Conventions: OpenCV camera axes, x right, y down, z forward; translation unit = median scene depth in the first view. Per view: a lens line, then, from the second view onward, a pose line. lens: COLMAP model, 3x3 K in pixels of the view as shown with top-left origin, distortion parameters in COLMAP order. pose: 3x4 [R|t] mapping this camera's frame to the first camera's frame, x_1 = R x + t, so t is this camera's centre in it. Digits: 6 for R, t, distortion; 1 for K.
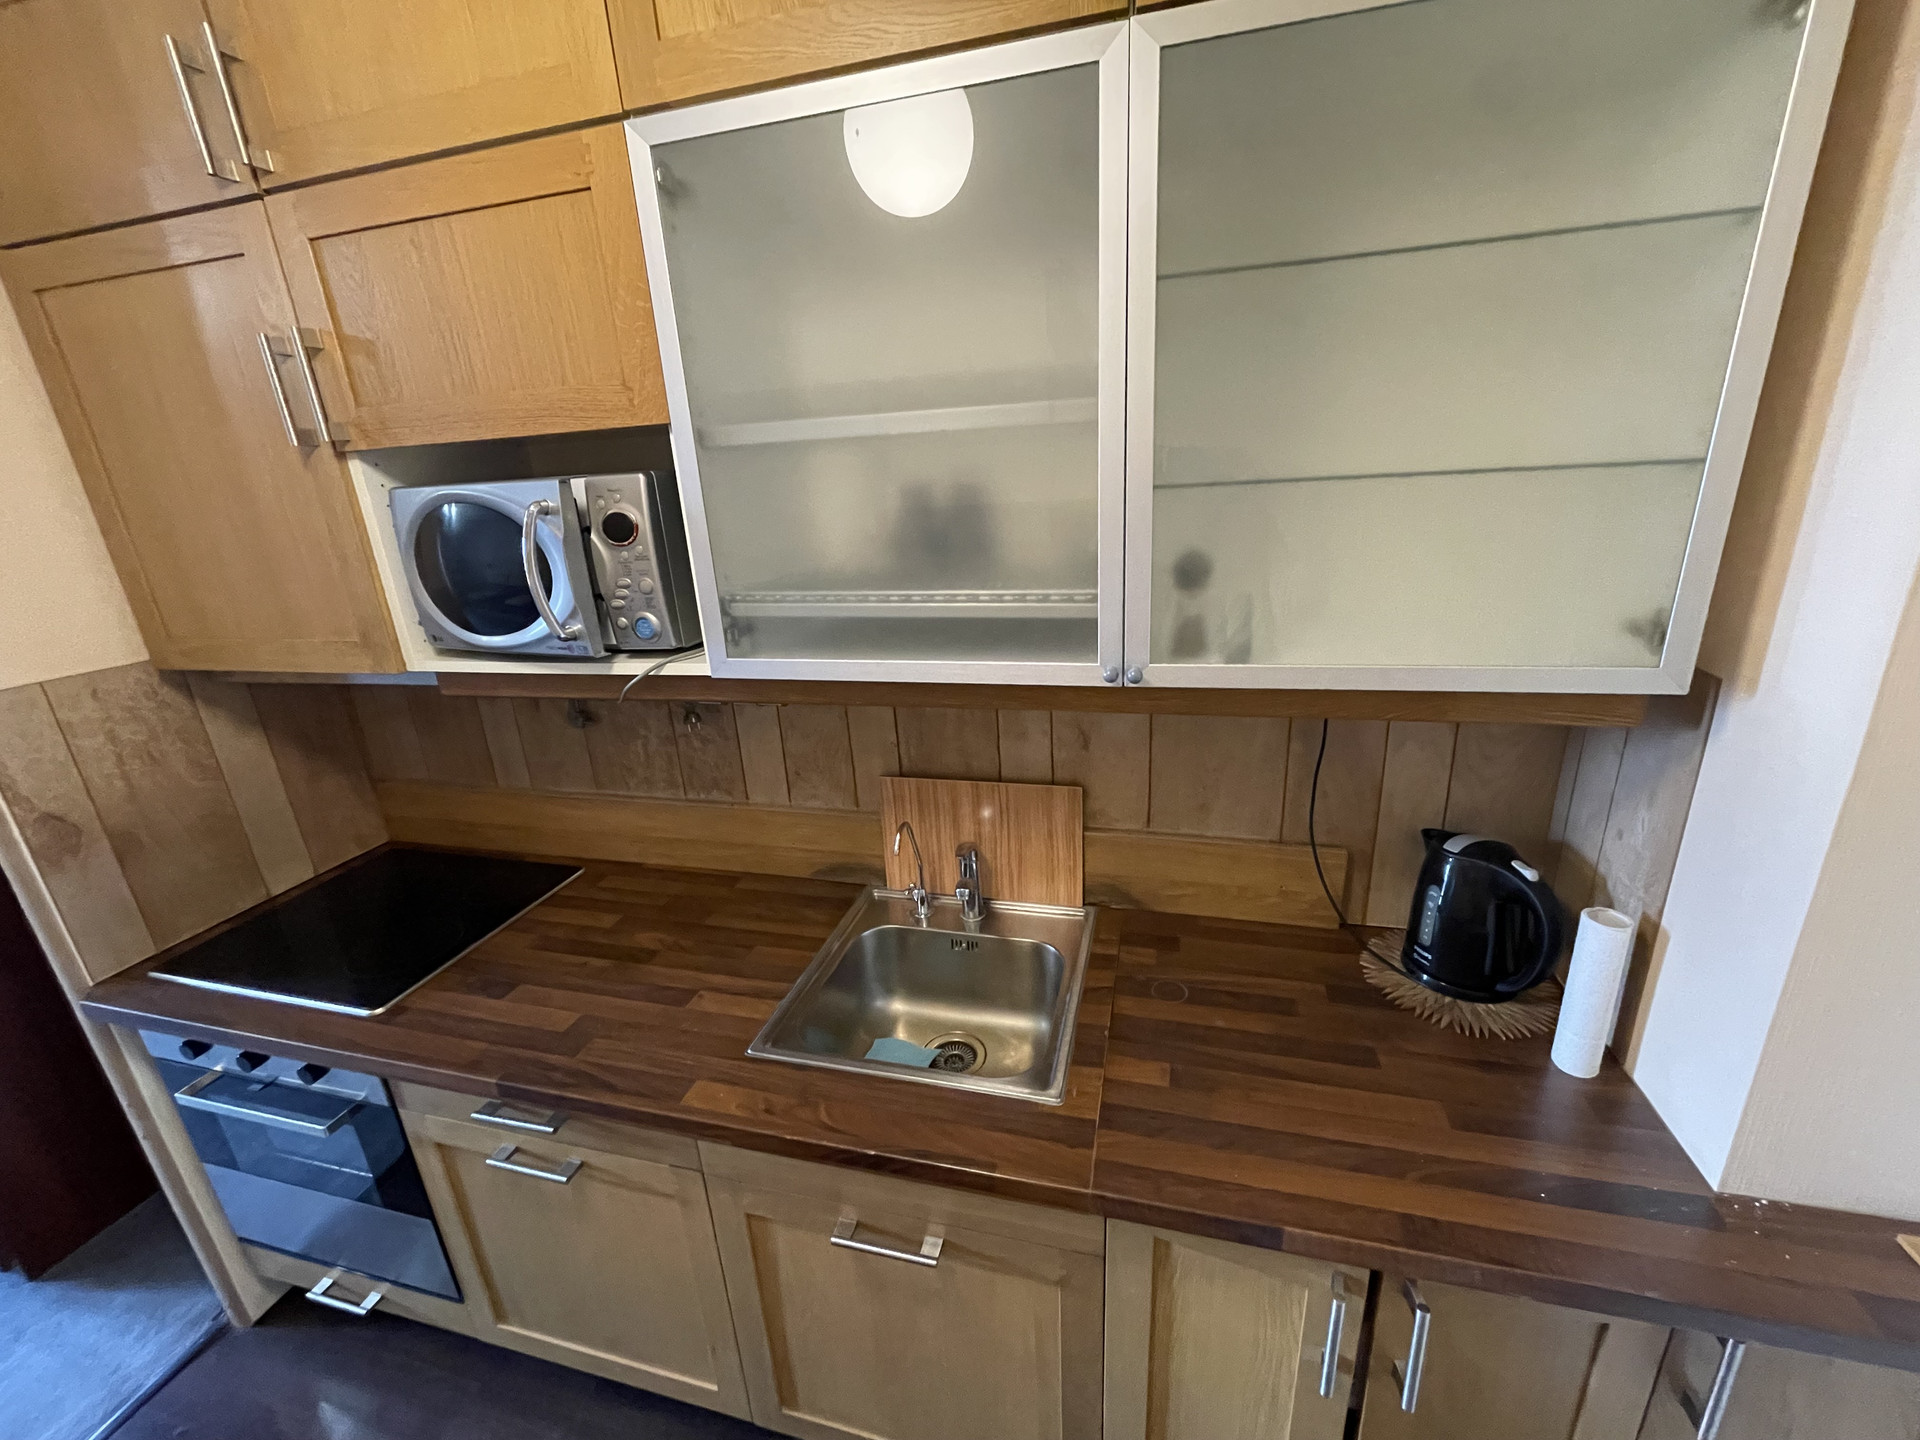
lens RADIAL K [[775.5, 0, 977.0], [0, 775.5, 723.8], [0, 0, 1]] dist [0.000114, -0.000066]
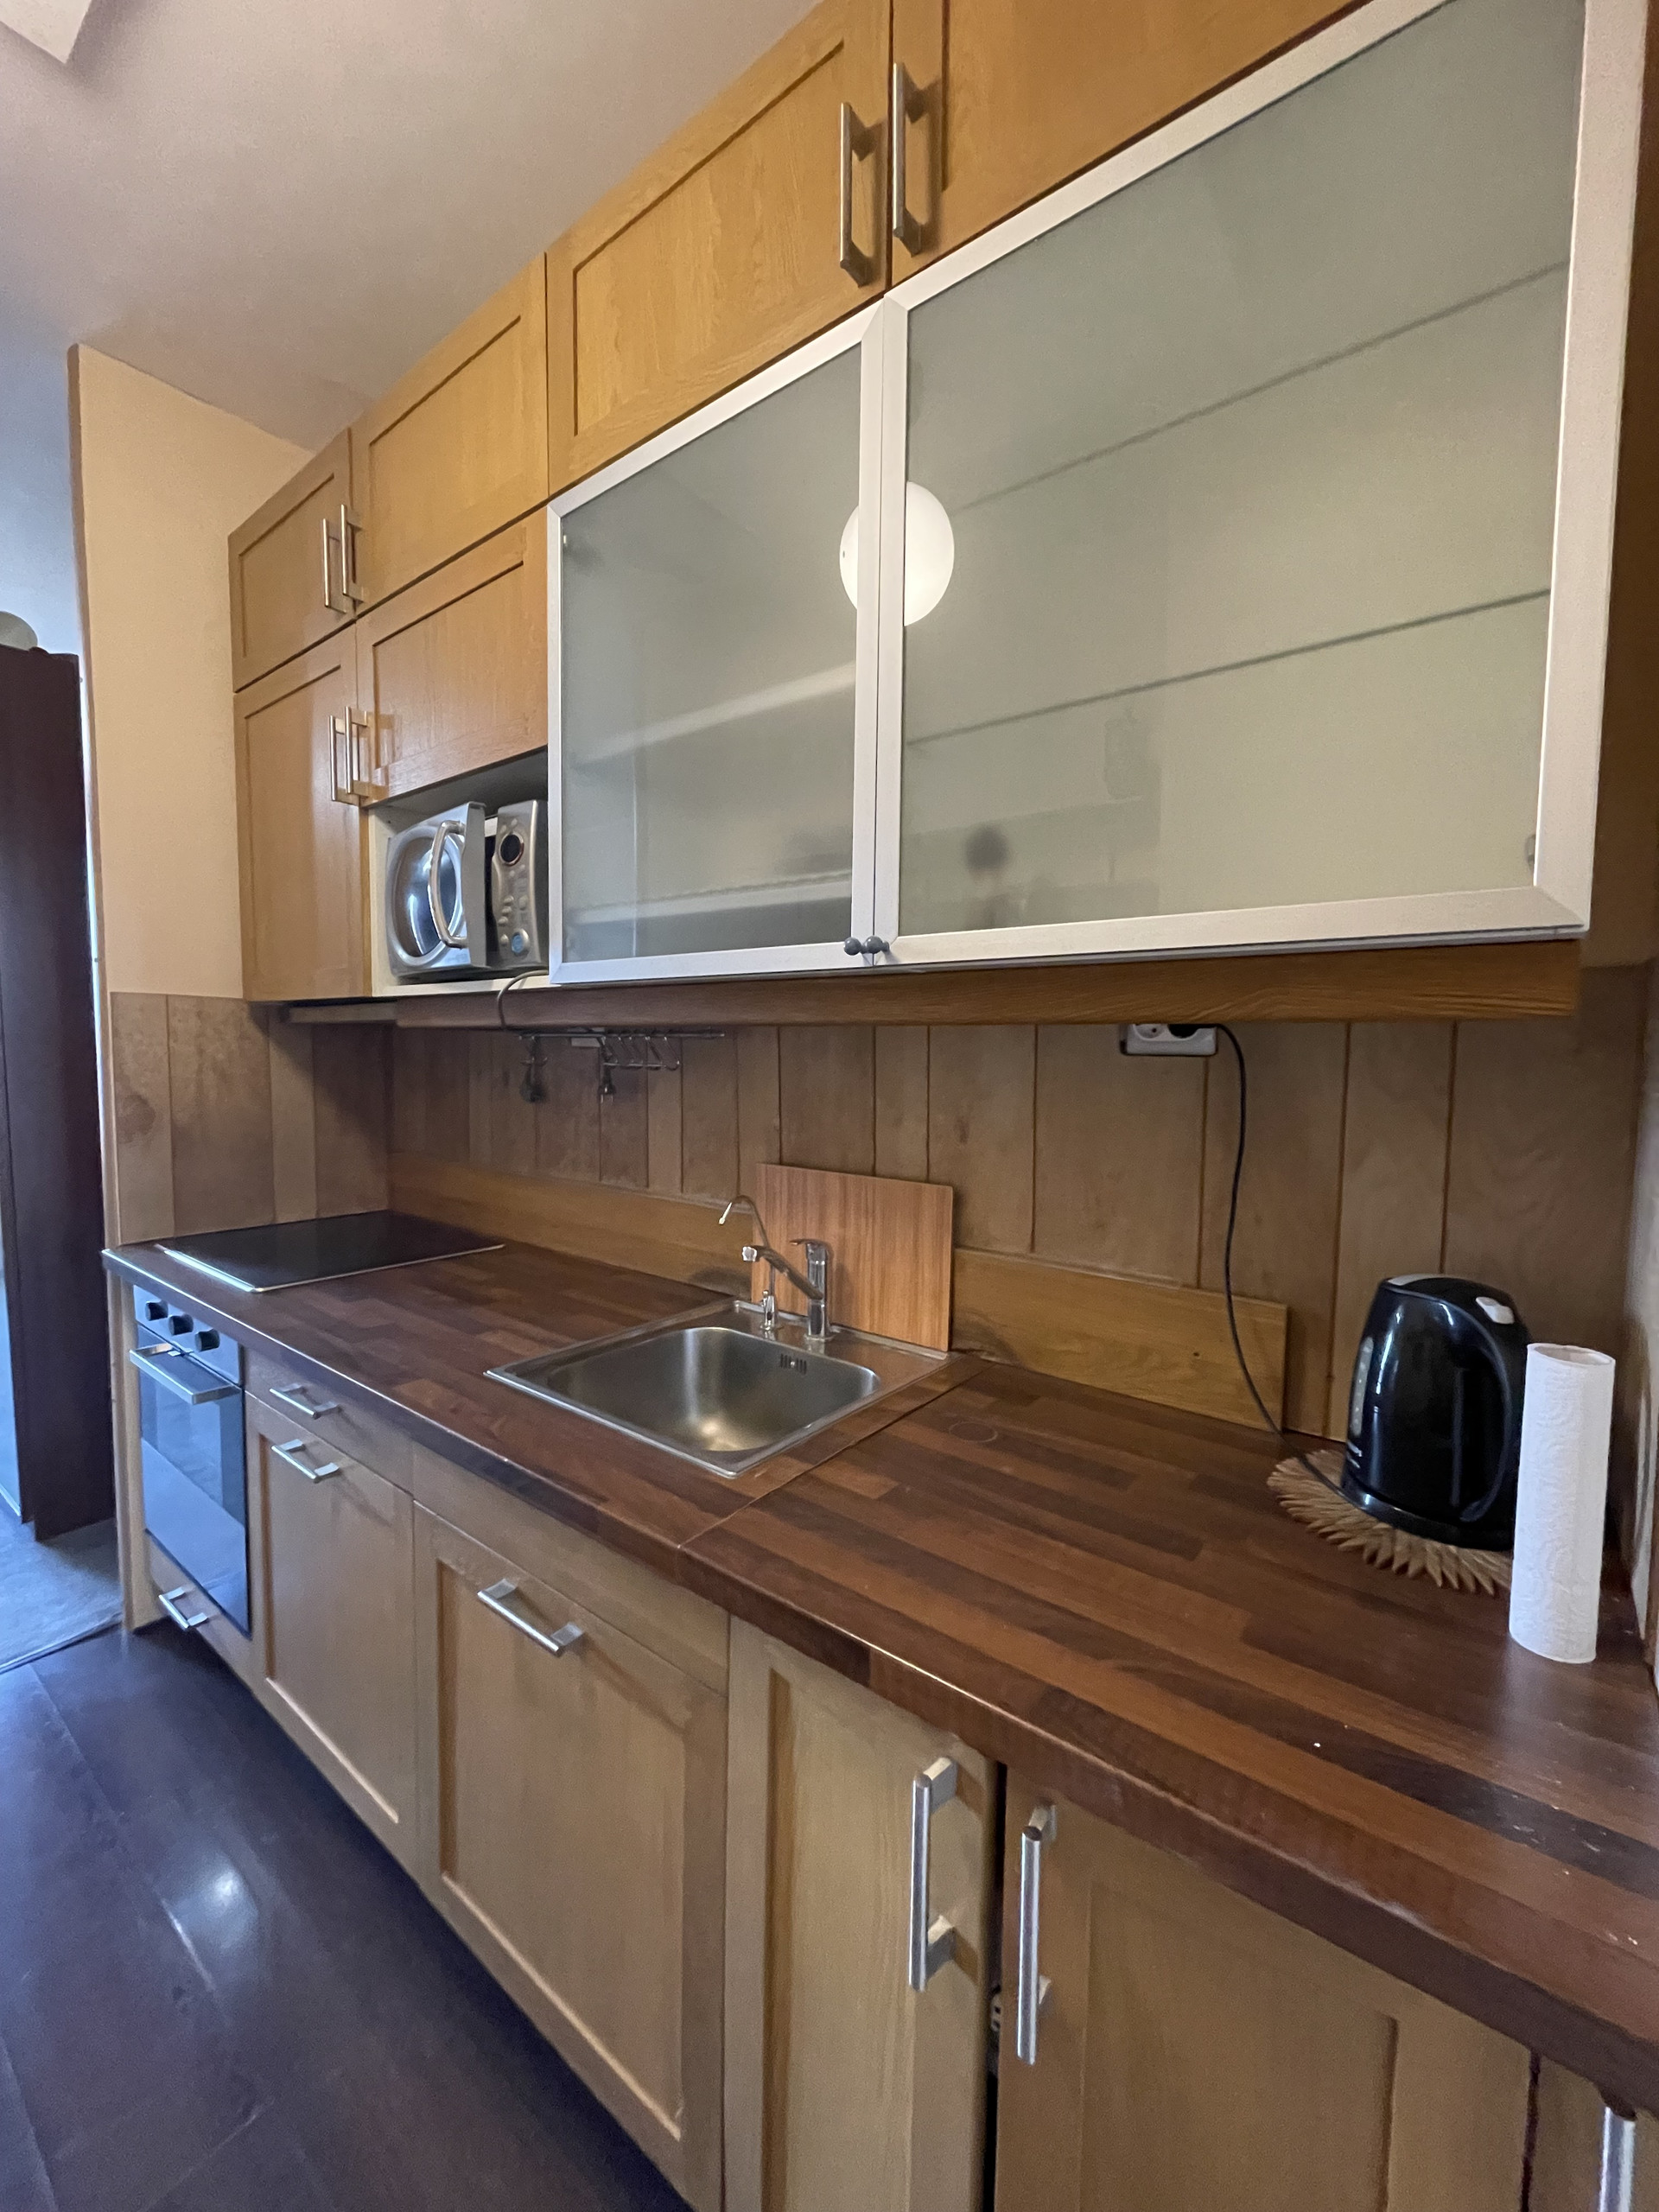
lens RADIAL K [[893.4, 0, 852.3], [0, 893.4, 1117.6], [0, 0, 1]] dist [0.000114, -0.000066]
pose [[0.921055, 0.091463, -0.378540, 0.421245], [-0.179767, 0.962125, -0.204936, 0.242442], [0.345459, 0.256806, 0.902612, 0.107228]]
